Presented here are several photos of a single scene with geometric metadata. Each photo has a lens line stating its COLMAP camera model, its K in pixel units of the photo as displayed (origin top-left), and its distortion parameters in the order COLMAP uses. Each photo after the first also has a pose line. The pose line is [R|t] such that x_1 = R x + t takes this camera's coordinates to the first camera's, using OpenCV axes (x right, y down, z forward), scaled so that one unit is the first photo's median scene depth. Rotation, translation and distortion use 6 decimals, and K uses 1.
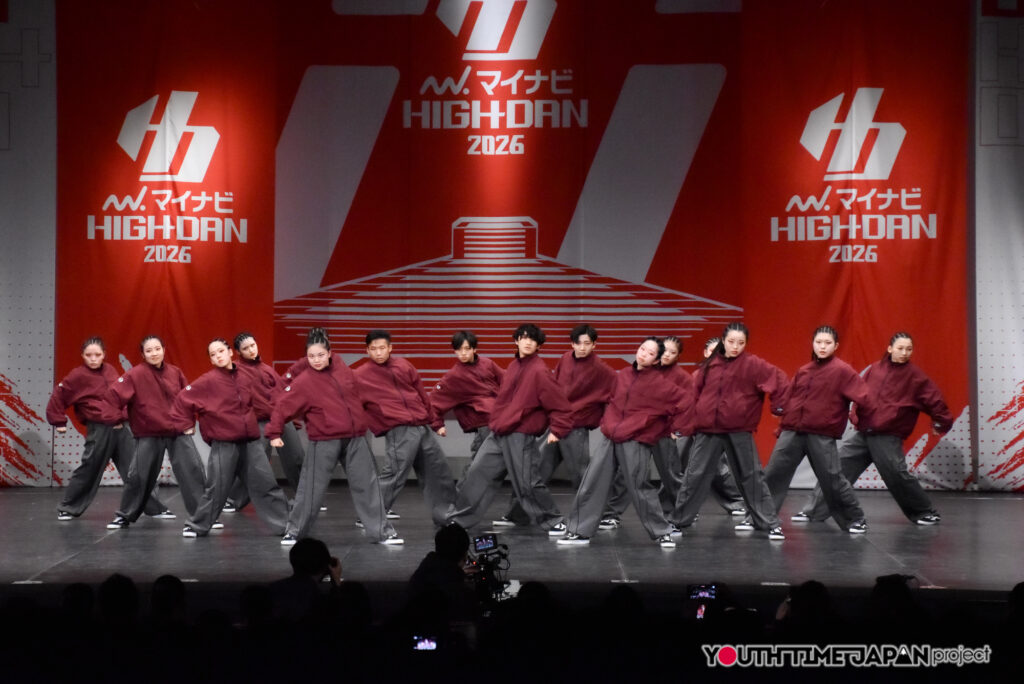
lens RADIAL K [[2865.5, 0, 448.4], [0, 2865.5, 382.8], [0, 0, 1]] dist [0.460444, 0.964909]
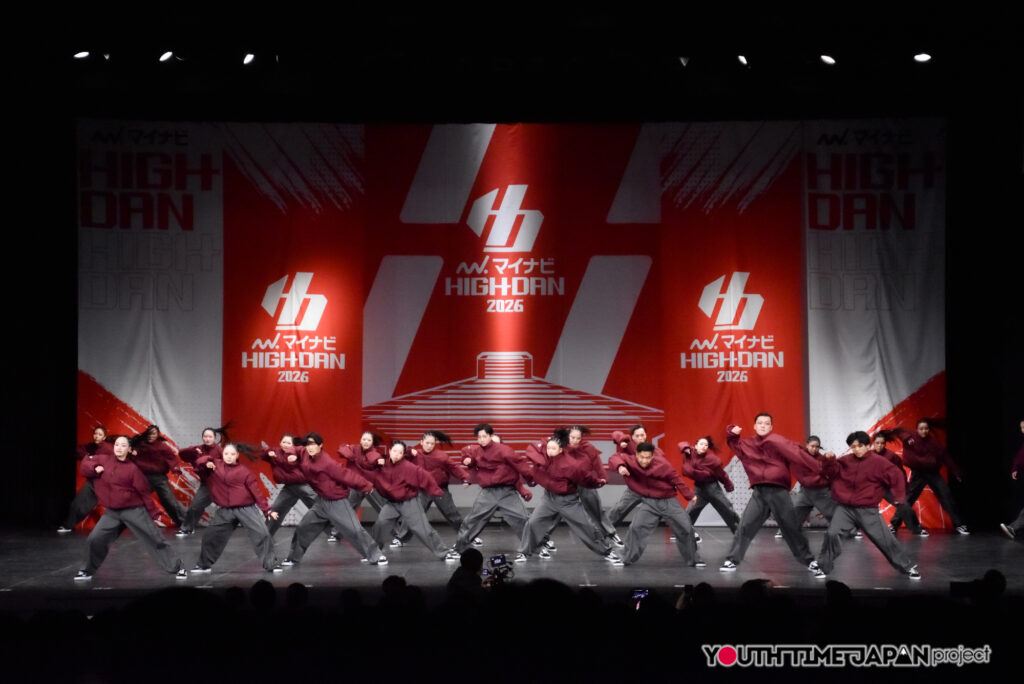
lens RADIAL K [[2050.8, 0, 516.6], [0, 2050.8, 415.6], [0, 0, 1]] dist [0.299774, 0.164167]
pose [[0.999801, -0.001555, 0.019874, 0.000559], [0.002009, 0.999737, -0.022839, 0.001824], [-0.019833, 0.022874, 0.999542, -0.108685]]
